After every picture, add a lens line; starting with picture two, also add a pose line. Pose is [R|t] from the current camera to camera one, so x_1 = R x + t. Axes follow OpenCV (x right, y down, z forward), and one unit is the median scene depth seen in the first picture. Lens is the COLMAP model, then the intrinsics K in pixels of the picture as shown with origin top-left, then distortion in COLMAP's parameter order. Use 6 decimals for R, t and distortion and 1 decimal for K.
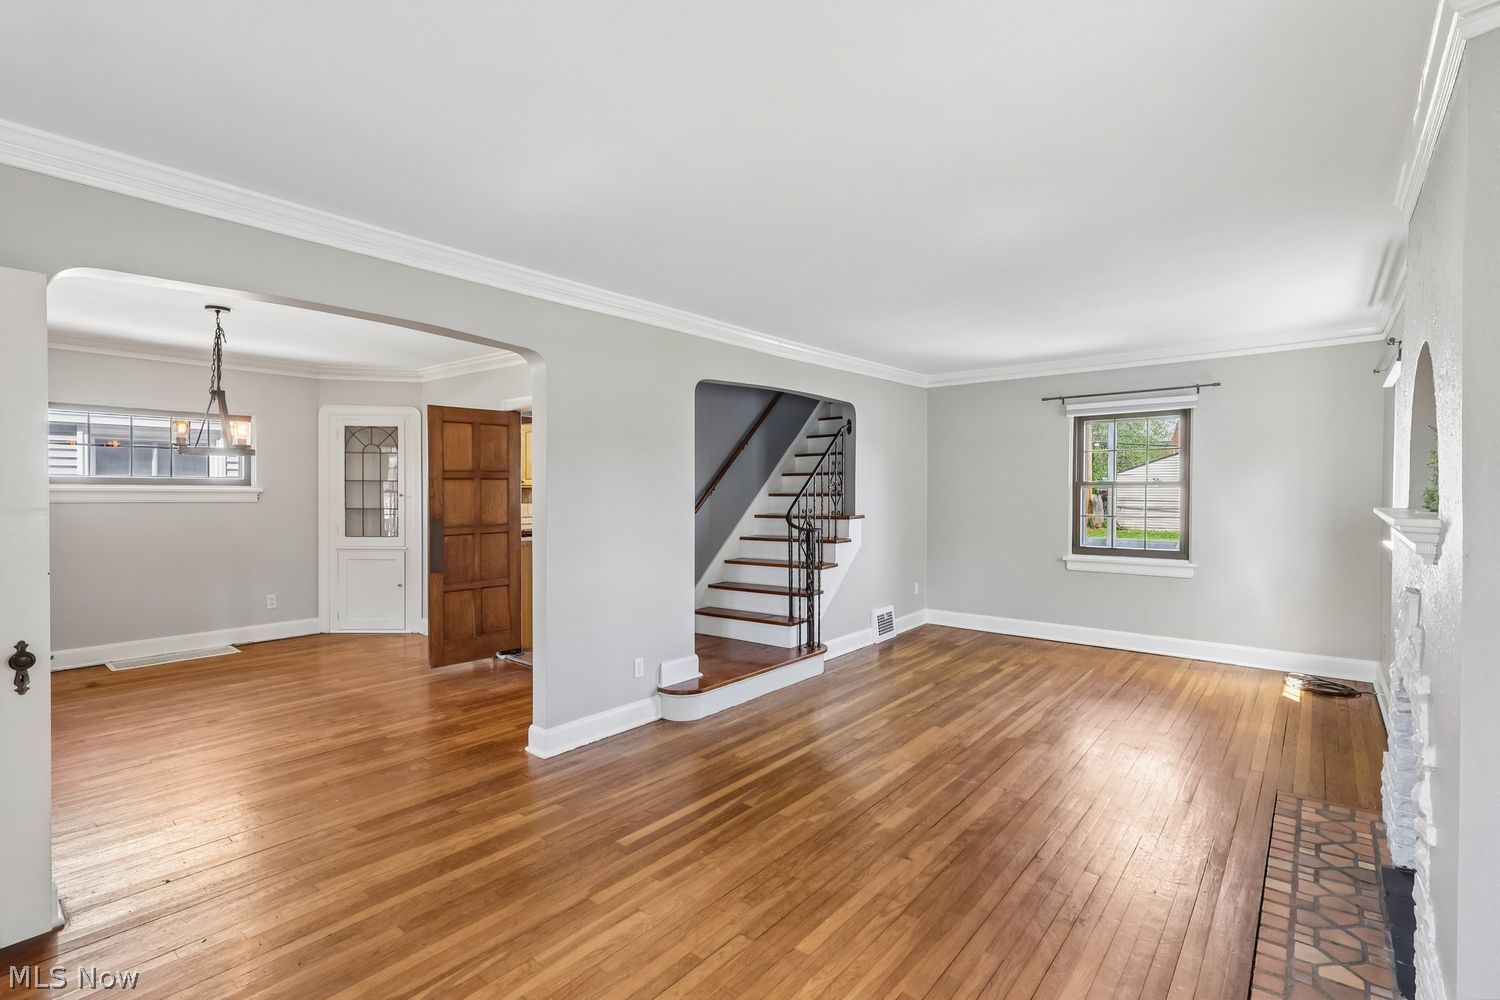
lens RADIAL K [[696.4, 0, 750.0], [0, 696.4, 500.0], [0, 0, 1]] dist [-0.000418, -0.000195]
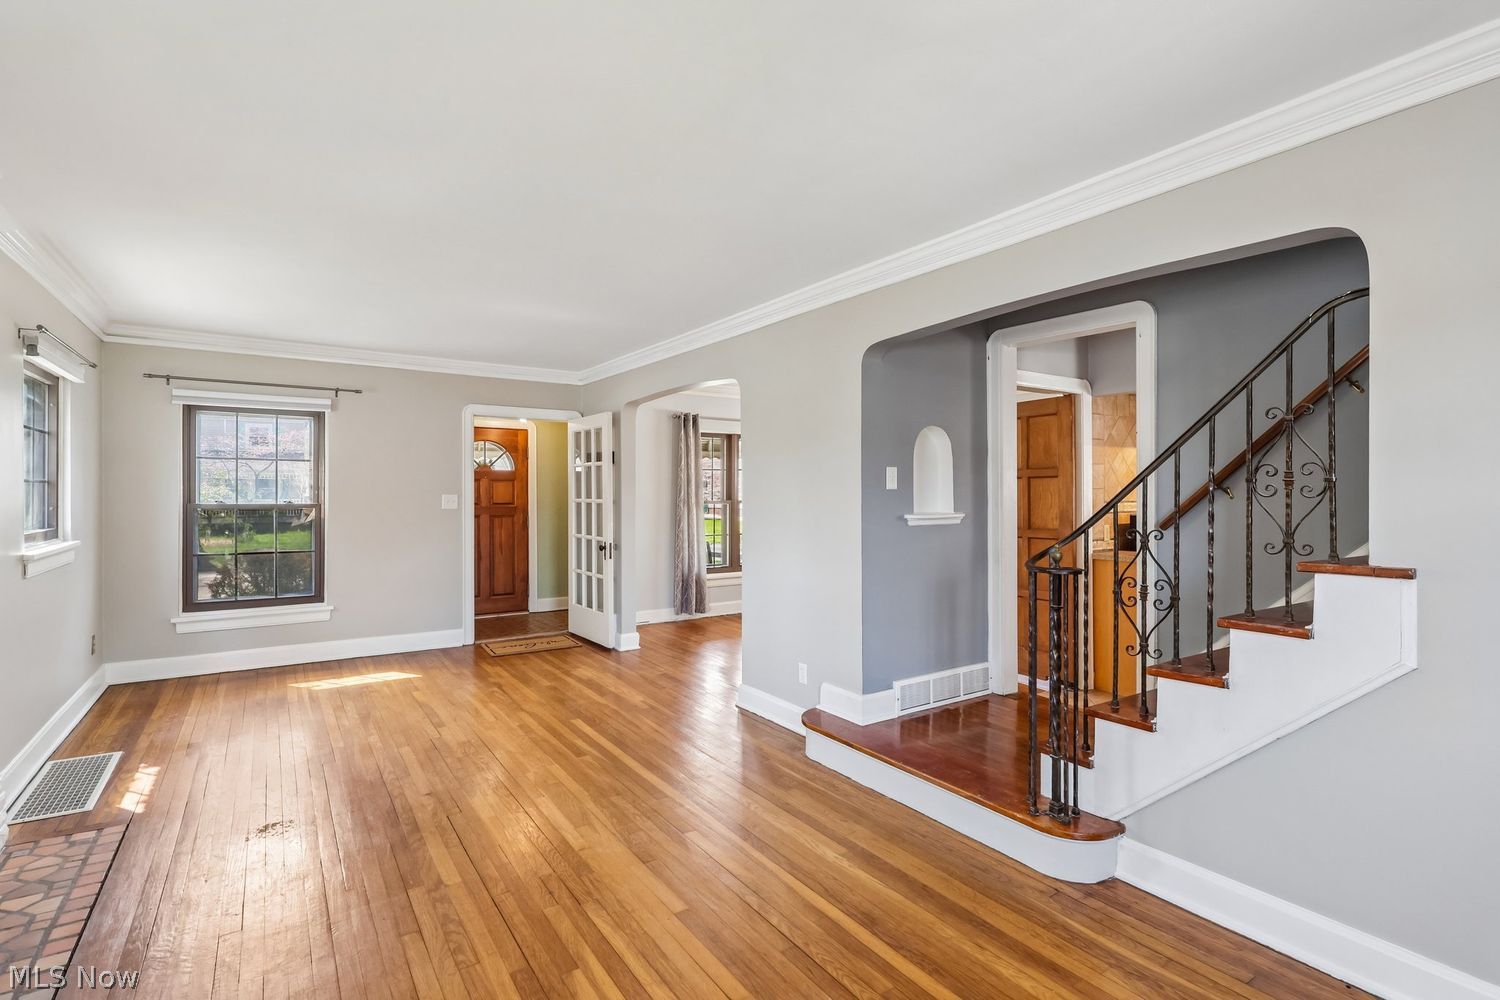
lens RADIAL K [[711.3, 0, 766.6], [0, 711.3, 501.9], [0, 0, 1]] dist [-0.002184, -0.000163]
pose [[-0.277740, 0.008556, -0.960618, 0.632821], [-0.018748, 0.999722, 0.014325, -0.007409], [0.960473, 0.021989, -0.277502, 0.970521]]
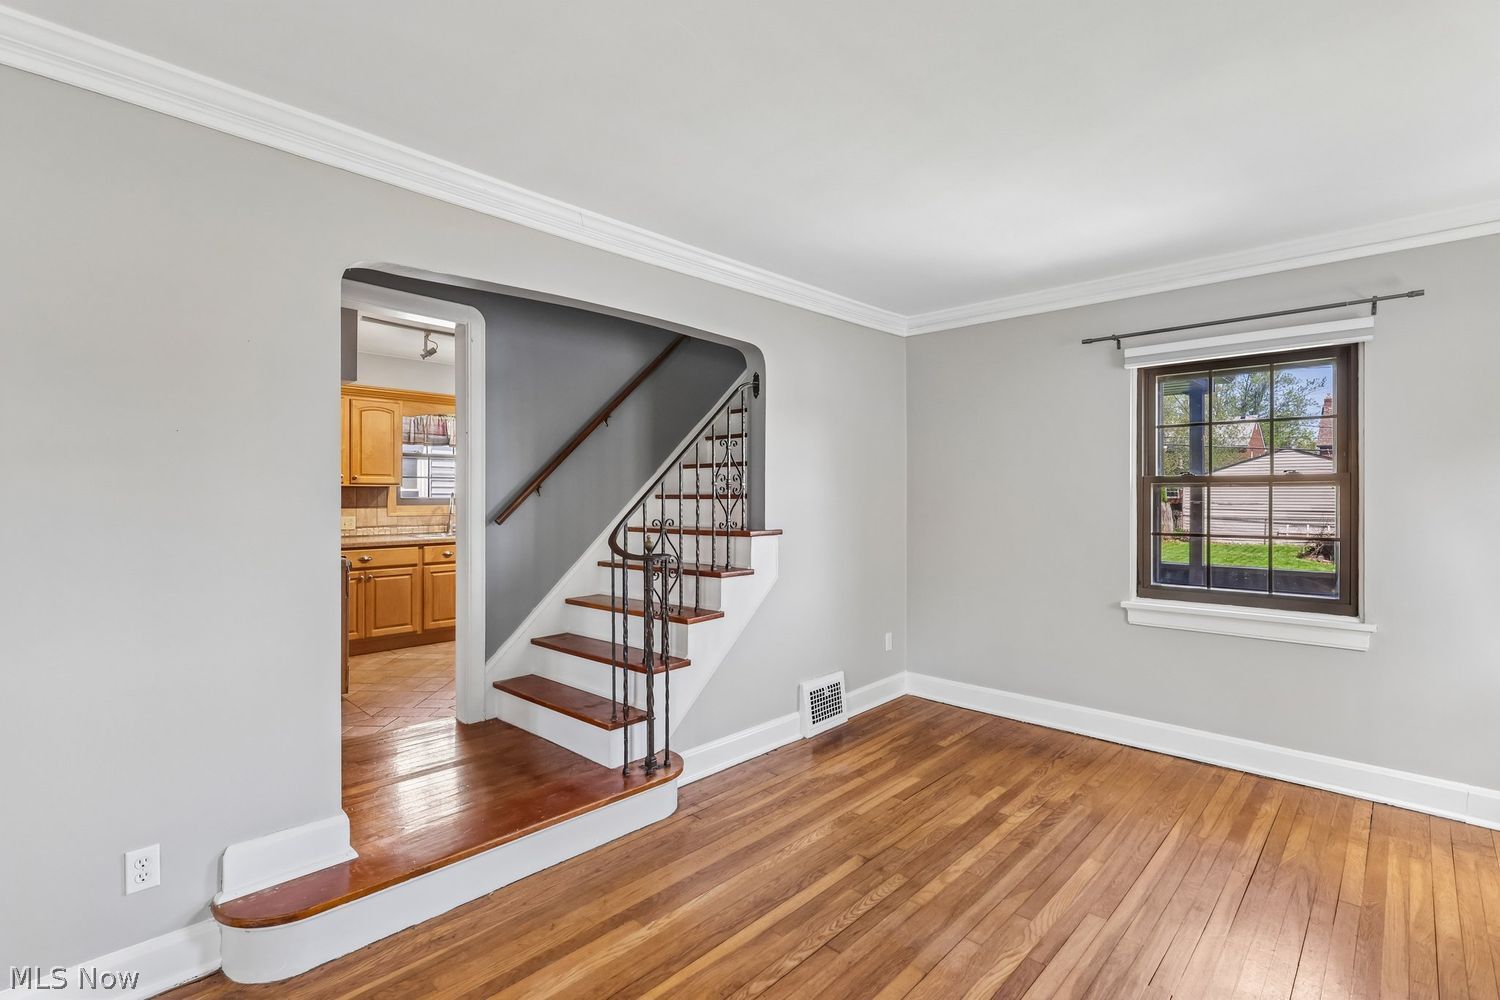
lens RADIAL K [[692.9, 0, 741.8], [0, 692.9, 486.3], [0, 0, 1]] dist [0.000337, 0.000451]
pose [[0.996382, 0.003678, -0.084909, 0.213166], [-0.006085, 0.999587, -0.028102, 0.001056], [0.084770, 0.028517, 0.995992, 0.457982]]
